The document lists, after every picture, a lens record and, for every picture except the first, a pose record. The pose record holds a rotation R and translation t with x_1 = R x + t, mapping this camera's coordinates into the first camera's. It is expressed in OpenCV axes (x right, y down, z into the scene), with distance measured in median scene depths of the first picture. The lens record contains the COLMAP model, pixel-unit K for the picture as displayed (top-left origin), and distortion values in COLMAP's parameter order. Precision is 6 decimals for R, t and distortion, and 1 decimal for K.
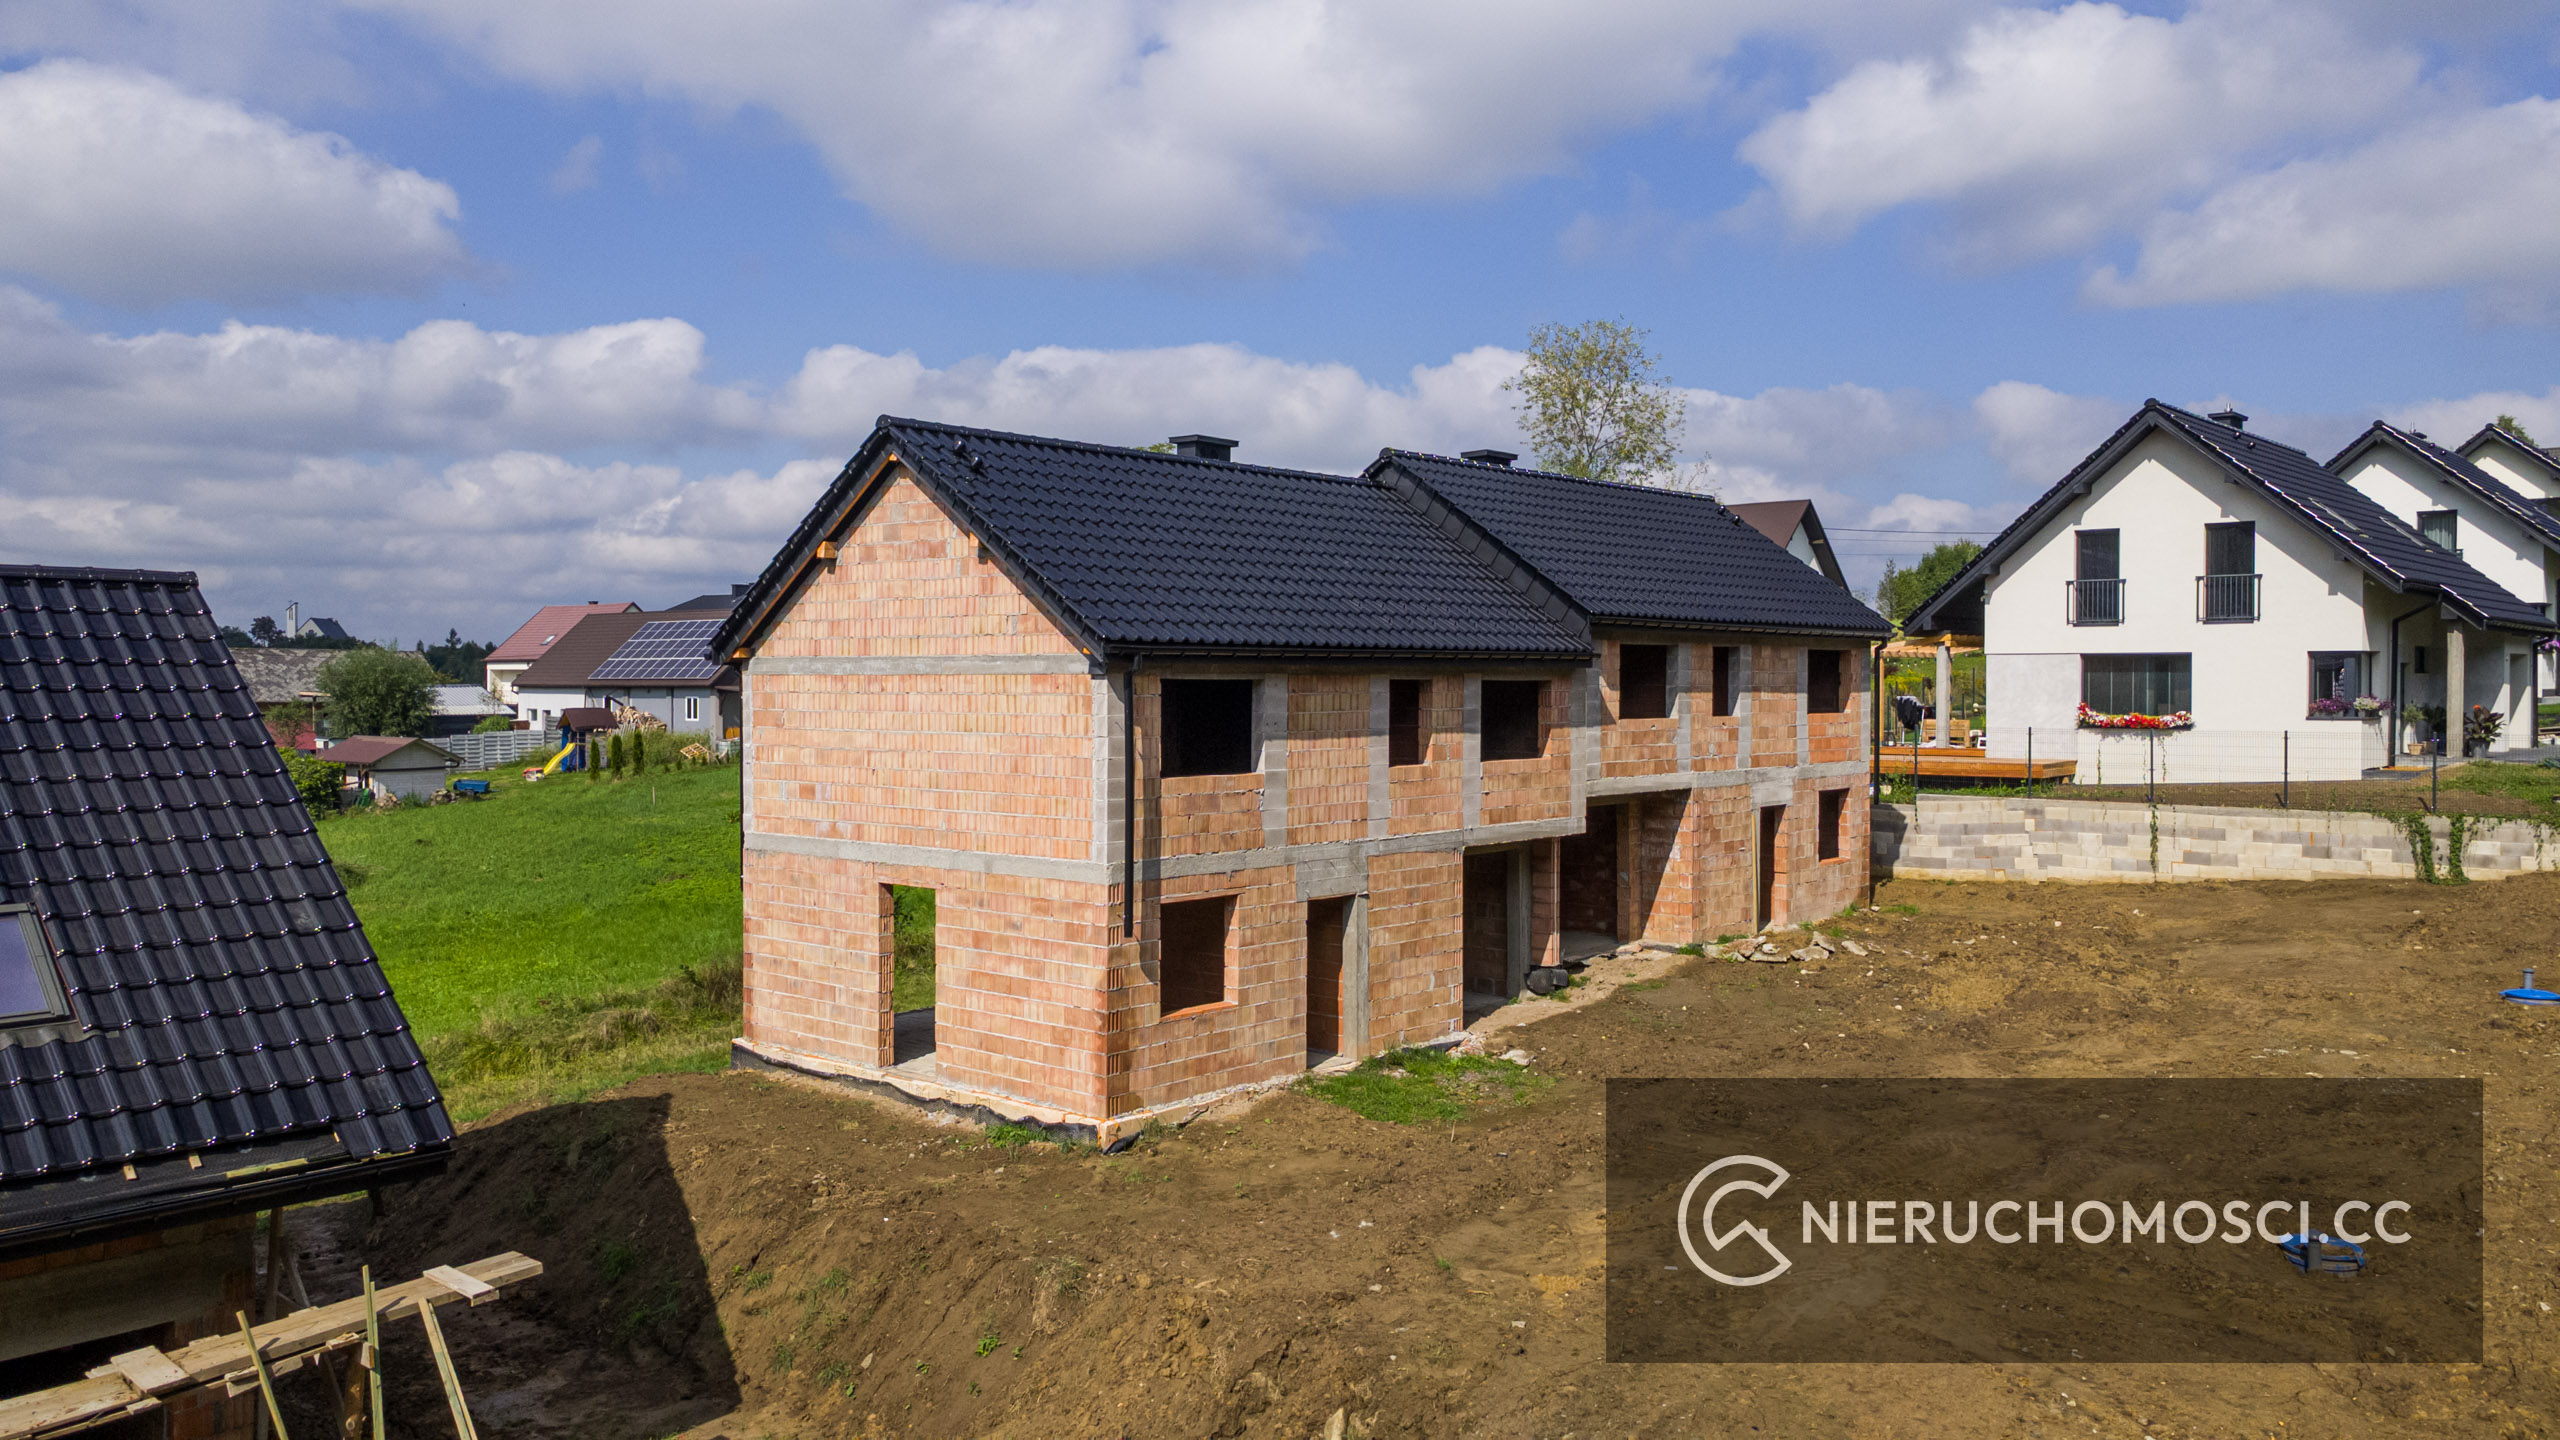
lens RADIAL K [[1860.8, 0, 1280.6], [0, 1860.8, 710.0], [0, 0, 1]] dist [0.011168, 0.040417]
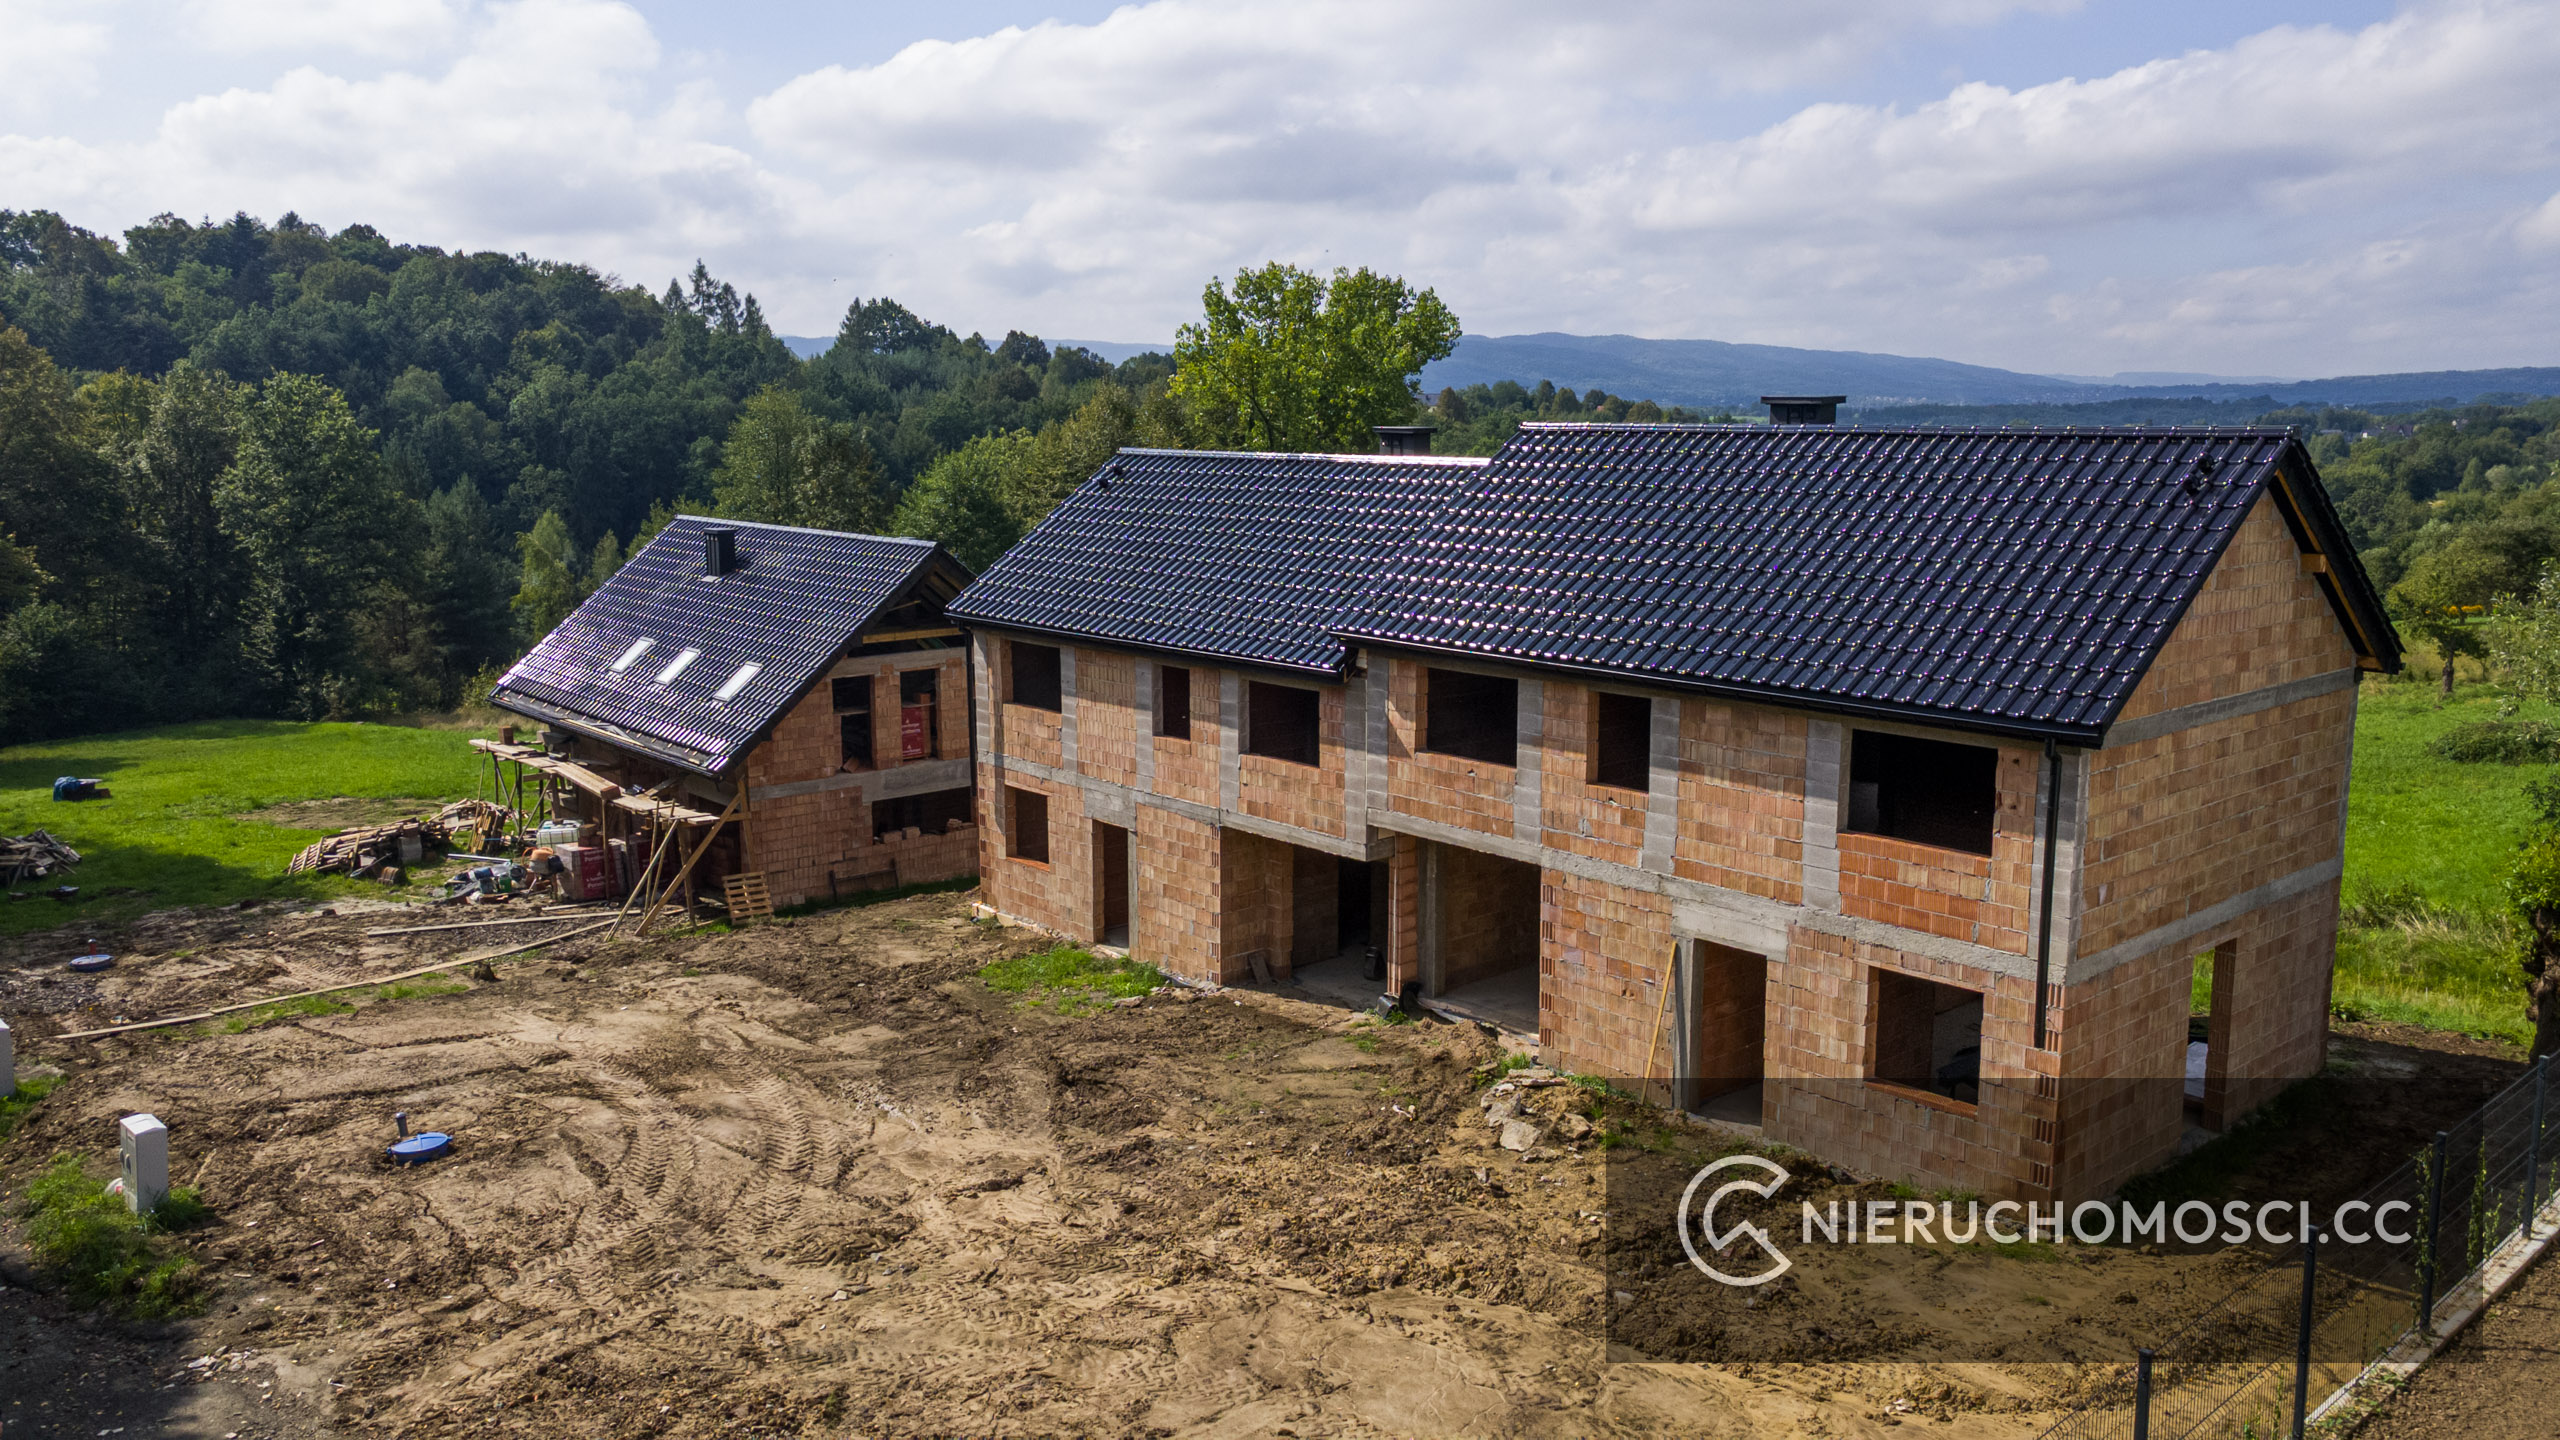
lens RADIAL K [[1860.8, 0, 1298.1], [0, 1860.8, 725.1], [0, 0, 1]] dist [0.011168, 0.040417]
pose [[-0.089866, 0.163460, -0.982448, 0.892597], [-0.026862, 0.985683, 0.166456, -0.130158], [0.995592, 0.041350, -0.084188, 0.866064]]
